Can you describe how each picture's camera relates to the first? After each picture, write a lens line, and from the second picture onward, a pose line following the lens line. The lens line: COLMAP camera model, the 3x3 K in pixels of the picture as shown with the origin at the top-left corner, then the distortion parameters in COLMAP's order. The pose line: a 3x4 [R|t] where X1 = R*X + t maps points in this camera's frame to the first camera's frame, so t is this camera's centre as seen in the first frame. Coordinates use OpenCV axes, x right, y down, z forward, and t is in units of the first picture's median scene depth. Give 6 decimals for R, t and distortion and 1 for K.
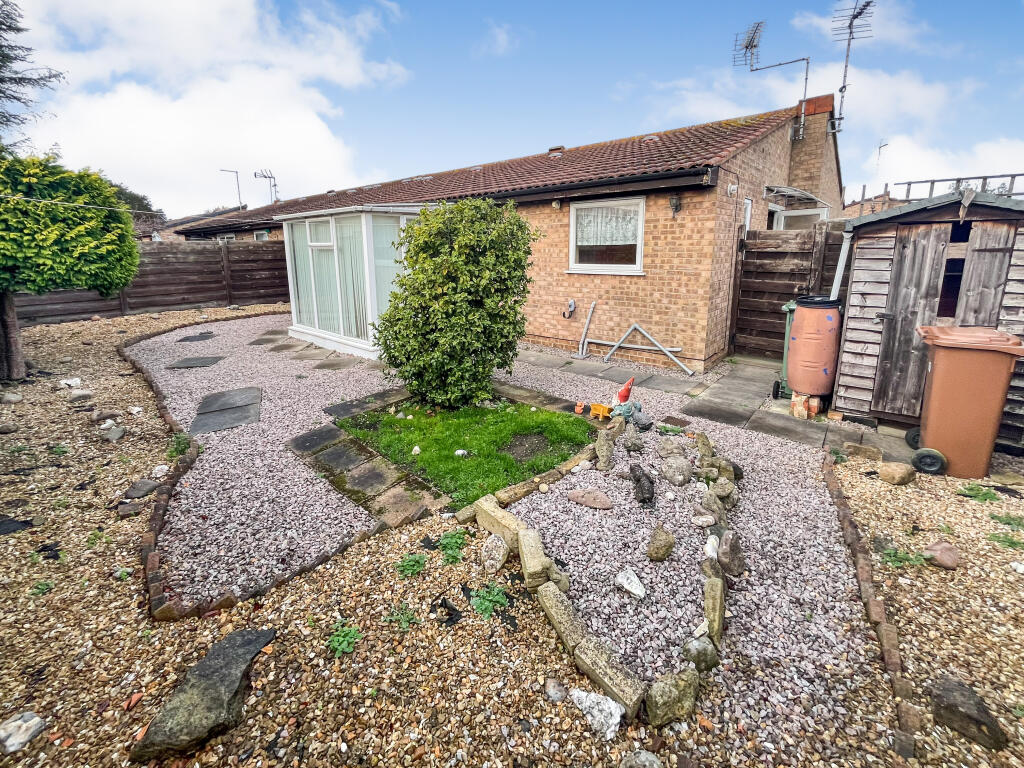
lens RADIAL K [[423.1, 0, 515.6], [0, 423.1, 332.3], [0, 0, 1]] dist [-0.004997, 0.001372]
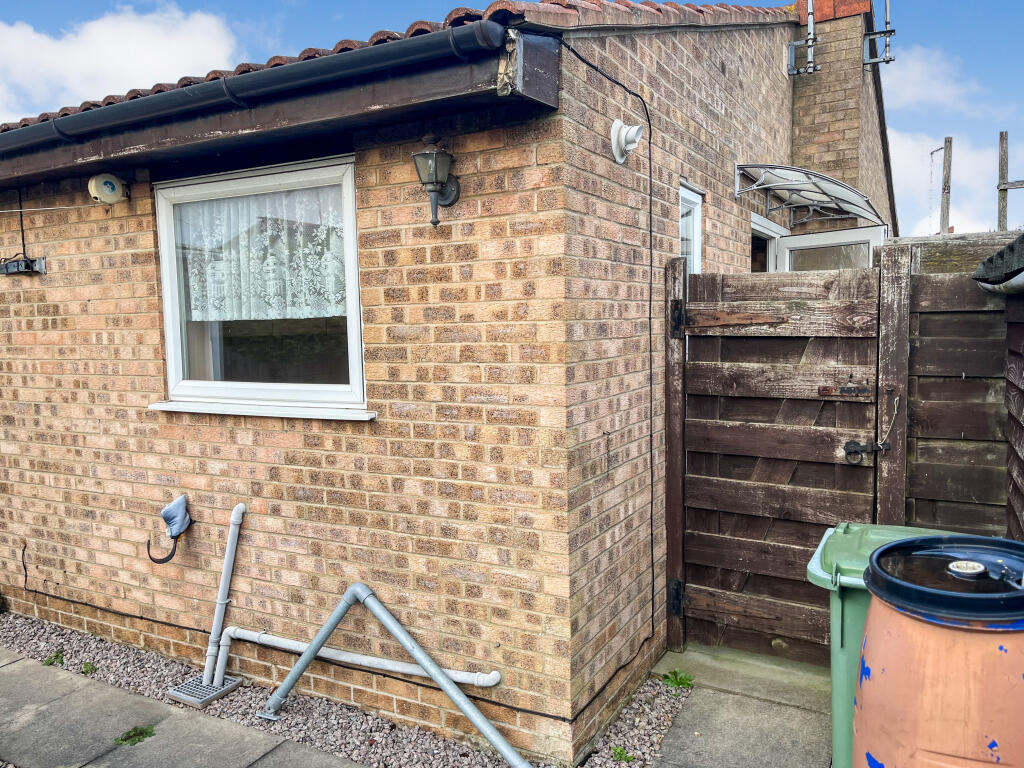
lens RADIAL K [[791.1, 0, 504.5], [0, 791.1, 394.0], [0, 0, 1]] dist [0.030651, -0.020451]
pose [[0.978641, -0.025360, 0.204007, 0.273775], [0.047838, 0.993213, -0.106015, -0.087210], [-0.199934, 0.113510, 0.973212, 0.429036]]
